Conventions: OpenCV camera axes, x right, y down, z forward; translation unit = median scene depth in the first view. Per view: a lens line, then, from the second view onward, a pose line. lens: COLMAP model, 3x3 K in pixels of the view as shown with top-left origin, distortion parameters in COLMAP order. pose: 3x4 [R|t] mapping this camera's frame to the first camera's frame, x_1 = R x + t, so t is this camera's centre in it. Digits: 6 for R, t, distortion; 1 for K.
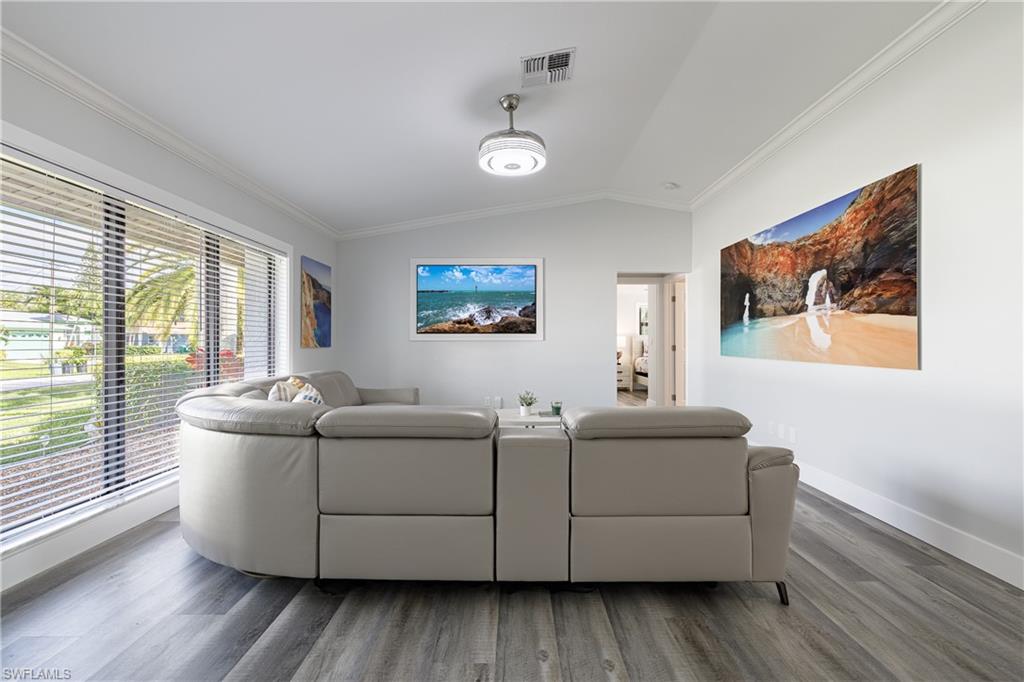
lens RADIAL K [[440.6, 0, 512.4], [0, 440.6, 339.6], [0, 0, 1]] dist [0.001392, -0.000354]
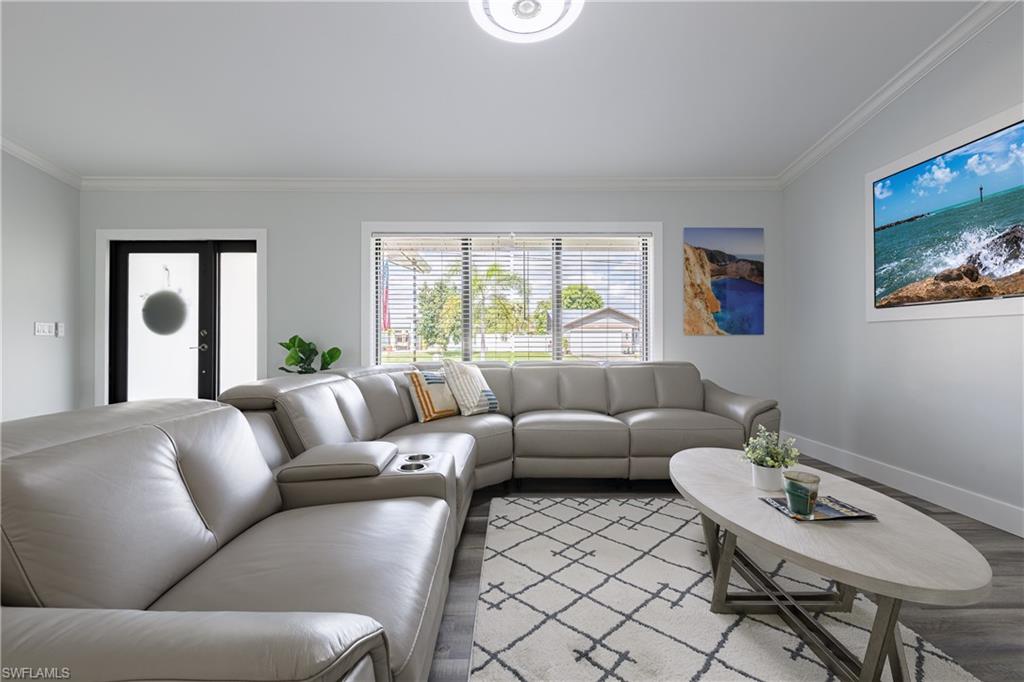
lens RADIAL K [[440.6, 0, 509.7], [0, 440.6, 325.5], [0, 0, 1]] dist [0.001392, -0.000354]
pose [[0.022717, -0.028660, -0.999331, 0.401681], [0.008922, 0.999555, -0.028464, 0.024022], [0.999702, -0.008270, 0.022962, 0.669788]]
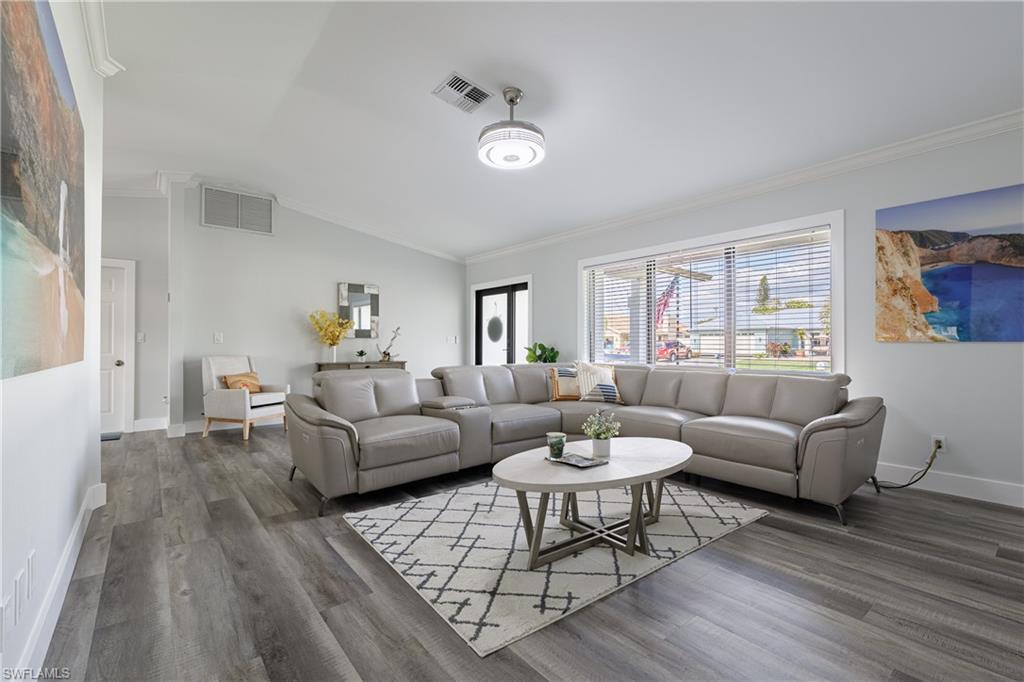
lens RADIAL K [[440.6, 0, 505.3], [0, 440.6, 340.1], [0, 0, 1]] dist [0.001392, -0.000354]
pose [[-0.774632, -0.001819, -0.632410, 0.450116], [0.005667, 0.999936, -0.009818, 0.020842], [0.632387, -0.011190, -0.774572, 1.234215]]
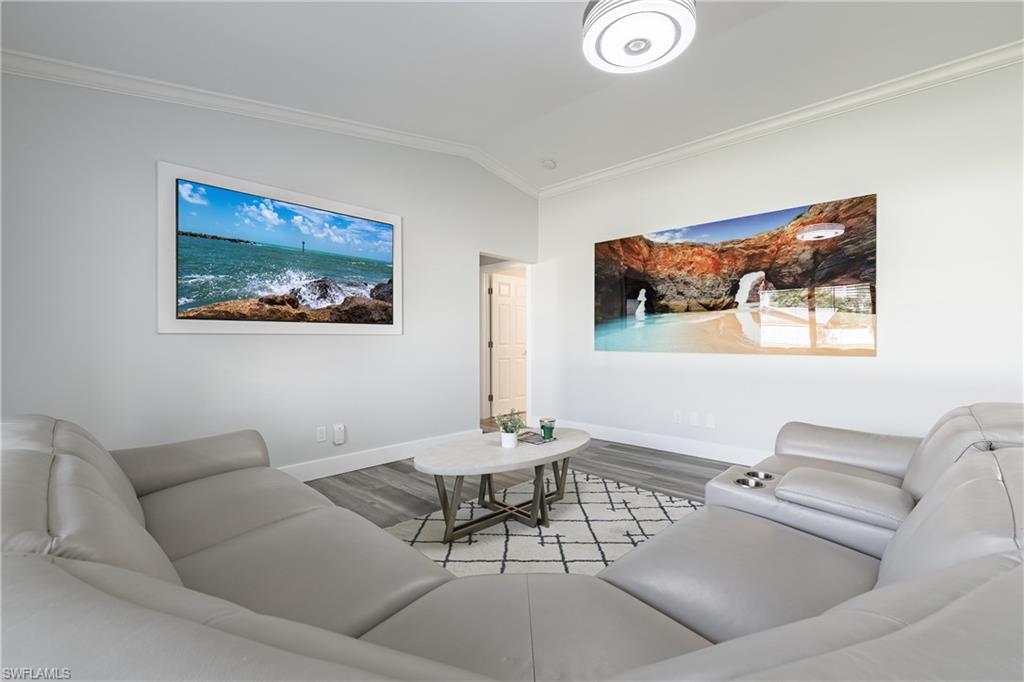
lens RADIAL K [[440.6, 0, 514.4], [0, 440.6, 339.3], [0, 0, 1]] dist [0.001392, -0.000354]
pose [[0.685261, -0.000308, 0.728298, -0.394155], [-0.000468, 1.000000, 0.000864, 0.010286], [-0.728297, -0.000933, 0.685260, 0.489953]]
